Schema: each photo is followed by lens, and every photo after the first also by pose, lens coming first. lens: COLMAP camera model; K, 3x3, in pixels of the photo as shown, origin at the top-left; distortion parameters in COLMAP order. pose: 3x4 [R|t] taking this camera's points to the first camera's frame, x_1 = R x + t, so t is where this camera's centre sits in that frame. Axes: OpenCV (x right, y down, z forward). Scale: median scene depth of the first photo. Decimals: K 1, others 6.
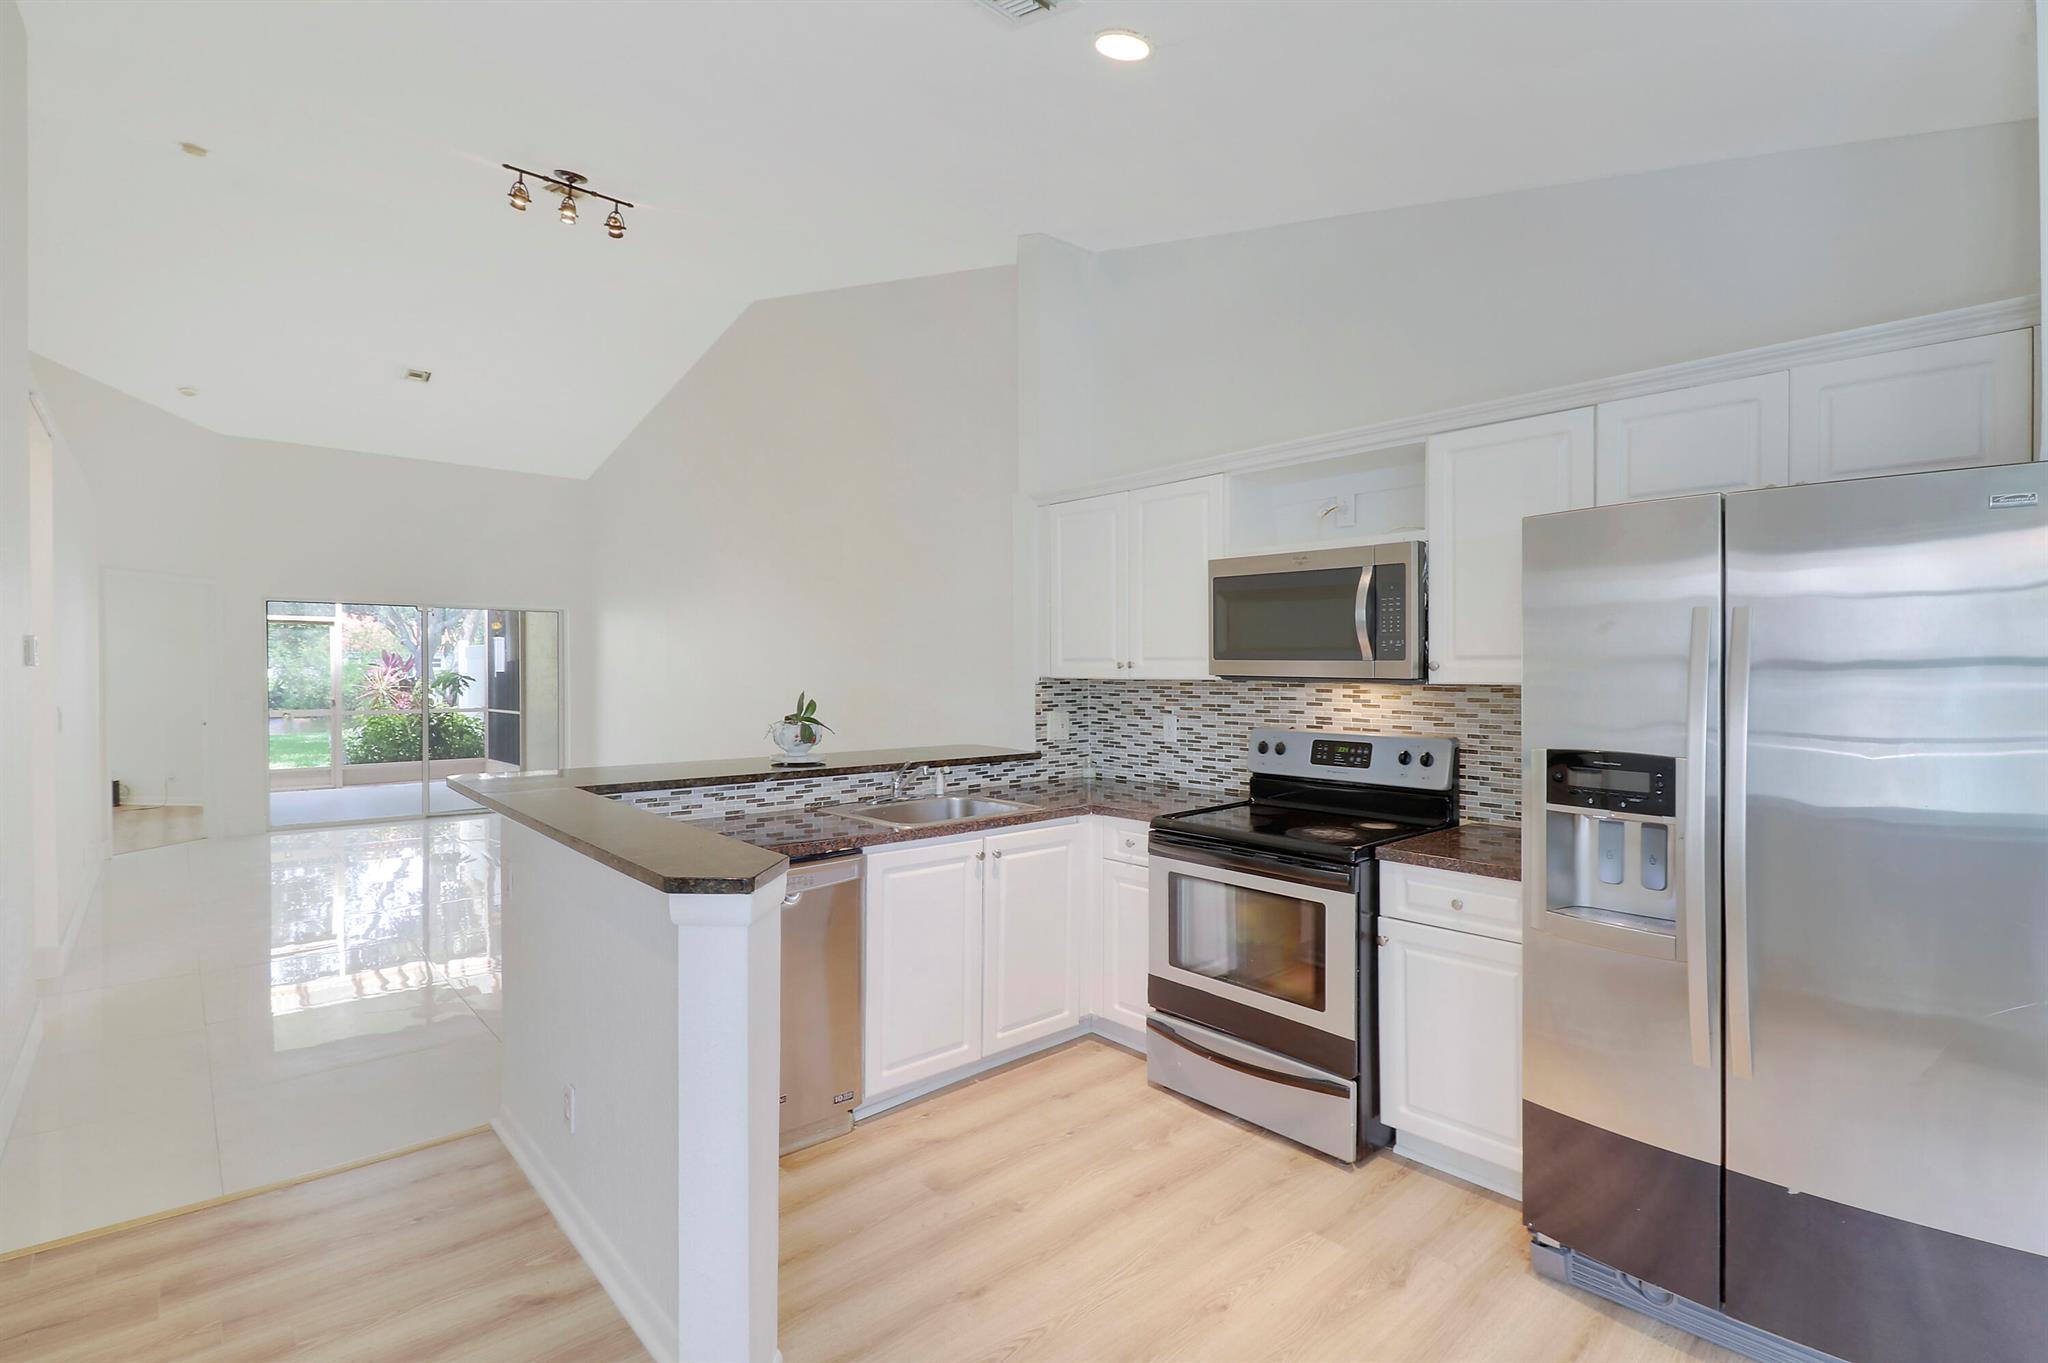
lens RADIAL K [[964.5, 0, 1024.0], [0, 964.5, 681.5], [0, 0, 1]] dist [-0.007106, -0.000874]
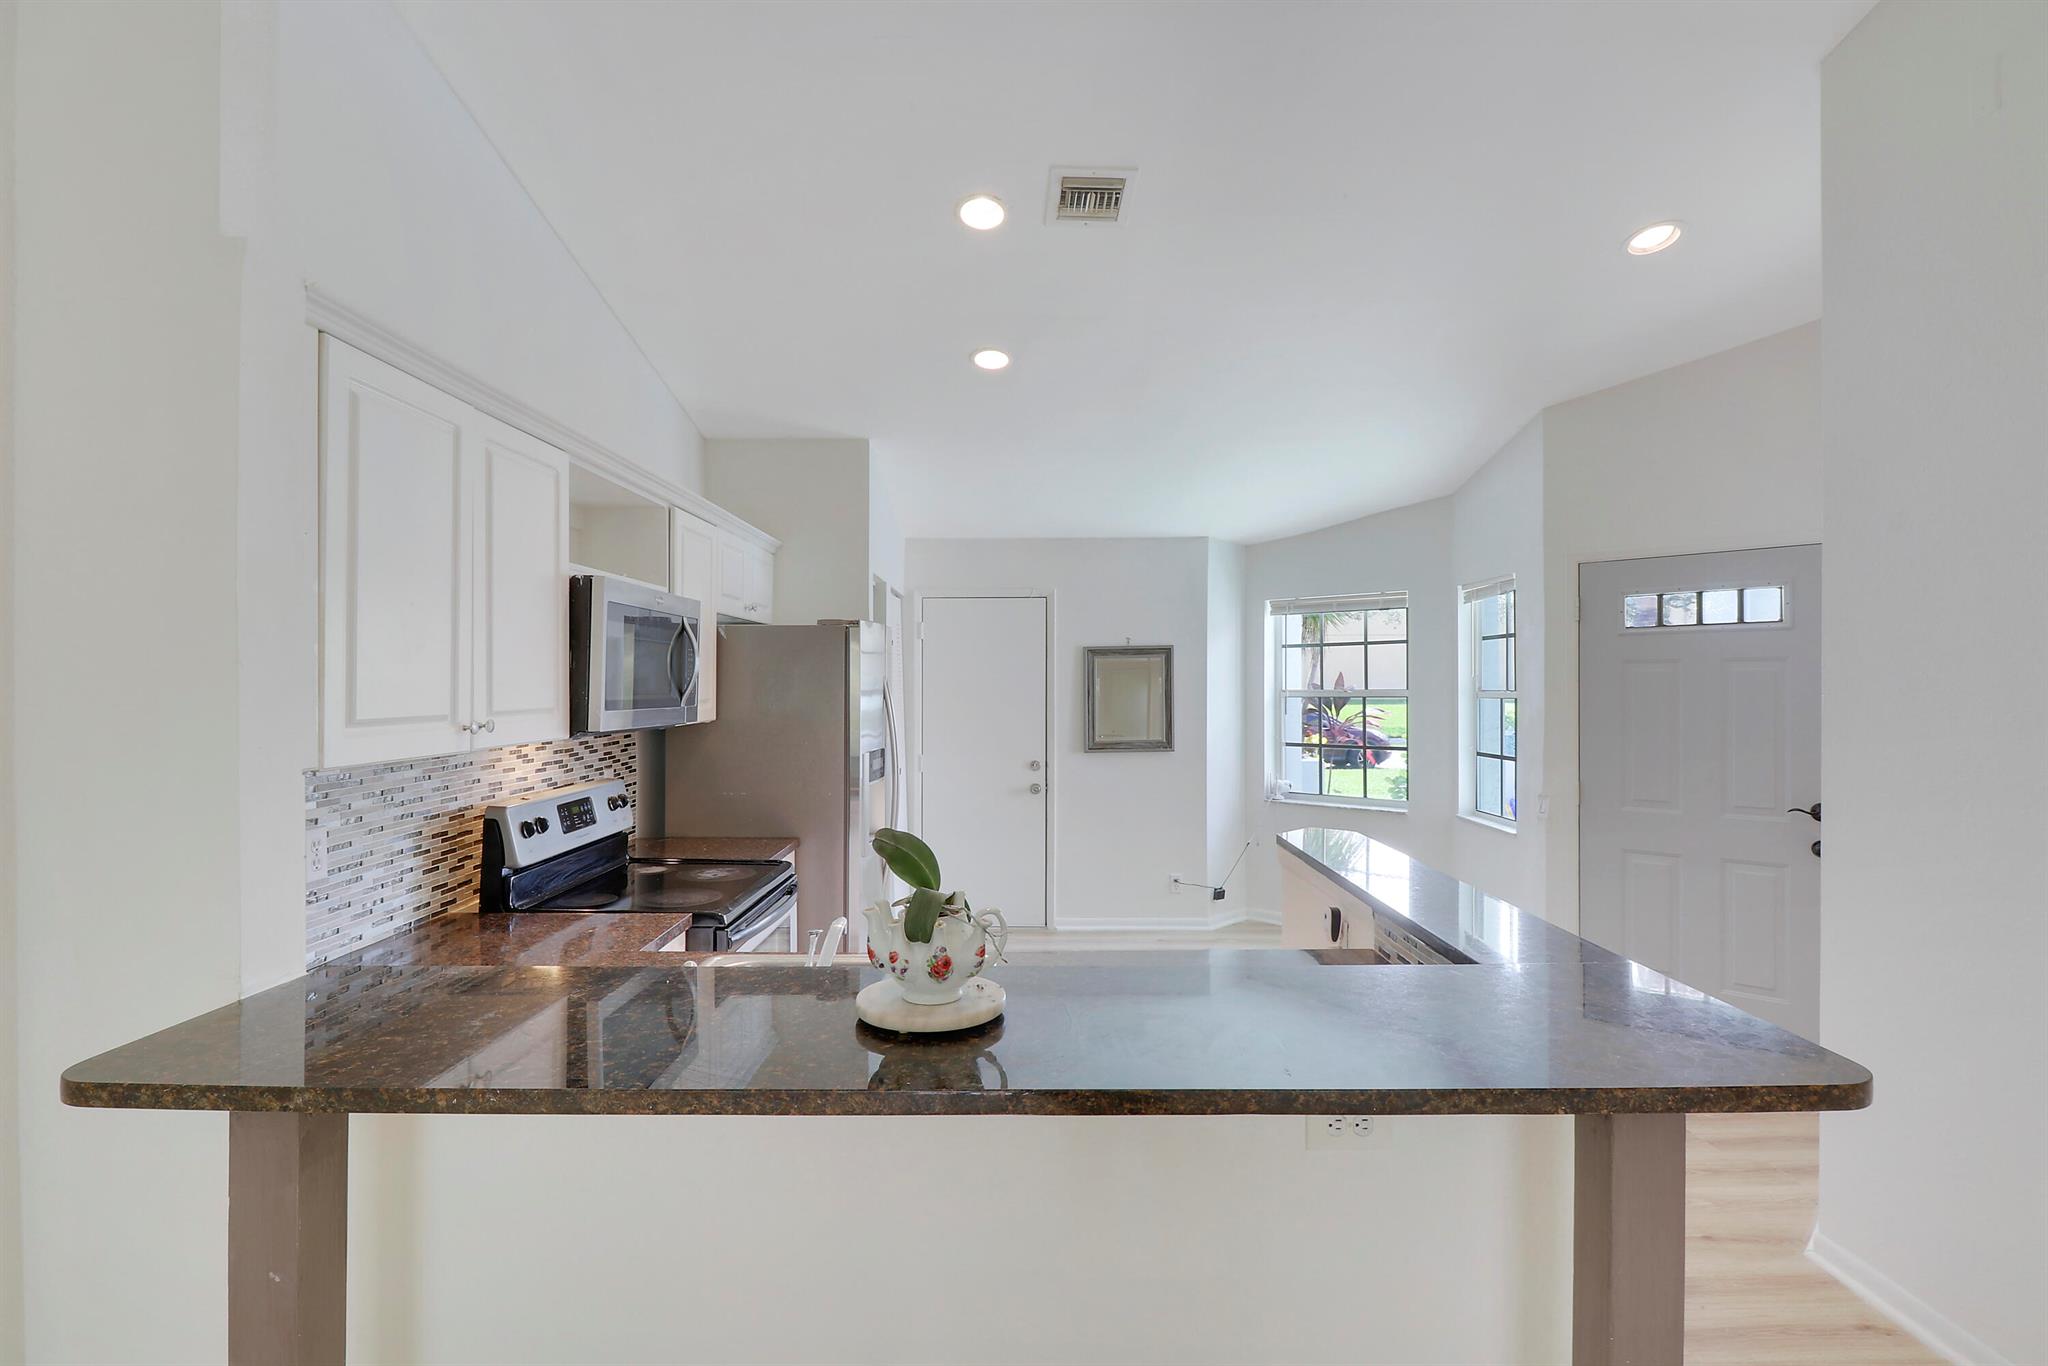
lens RADIAL K [[981.9, 0, 1026.6], [0, 981.9, 693.1], [0, 0, 1]] dist [-0.000213, 0.000221]
pose [[-0.746402, -0.007707, 0.665451, -0.439592], [0.012119, 0.999610, 0.025170, -0.040931], [-0.665385, 0.026852, -0.746017, 1.078231]]
